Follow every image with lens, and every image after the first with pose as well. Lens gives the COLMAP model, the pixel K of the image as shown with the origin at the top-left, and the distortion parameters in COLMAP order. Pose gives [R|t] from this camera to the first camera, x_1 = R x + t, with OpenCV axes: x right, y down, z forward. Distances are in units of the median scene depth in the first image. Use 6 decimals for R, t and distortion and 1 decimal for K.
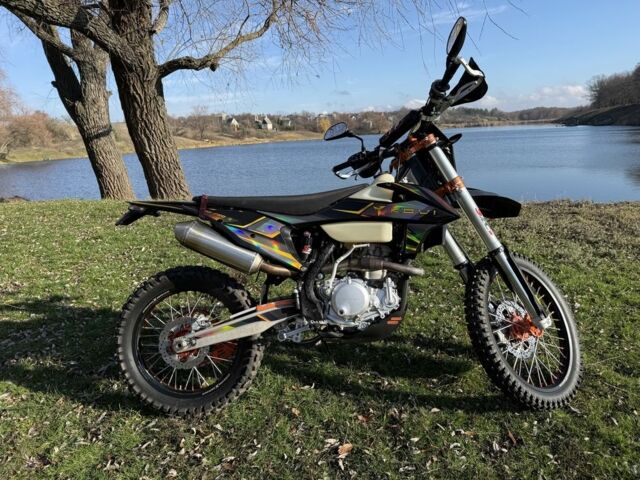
lens RADIAL K [[436.9, 0, 320.0], [0, 436.9, 240.0], [0, 0, 1]] dist [0.008751, -0.027532]
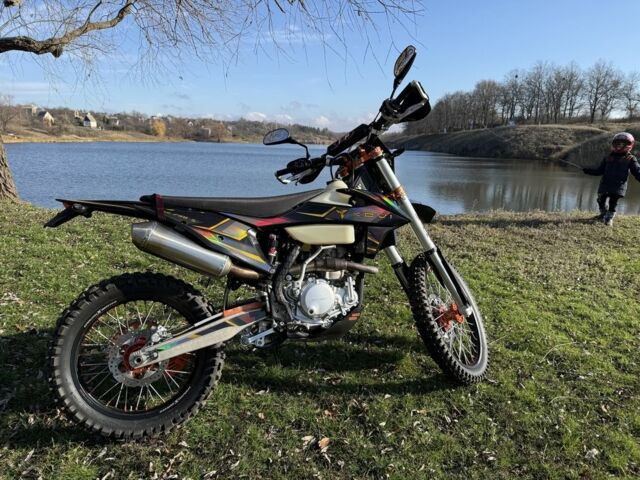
lens RADIAL K [[436.9, 0, 320.0], [0, 436.9, 240.0], [0, 0, 1]] dist [0.008751, -0.027532]
pose [[0.936437, -0.004088, 0.350811, -0.279133], [0.011408, 0.999758, -0.018801, 0.014522], [-0.350649, 0.021608, 0.936258, 0.020744]]
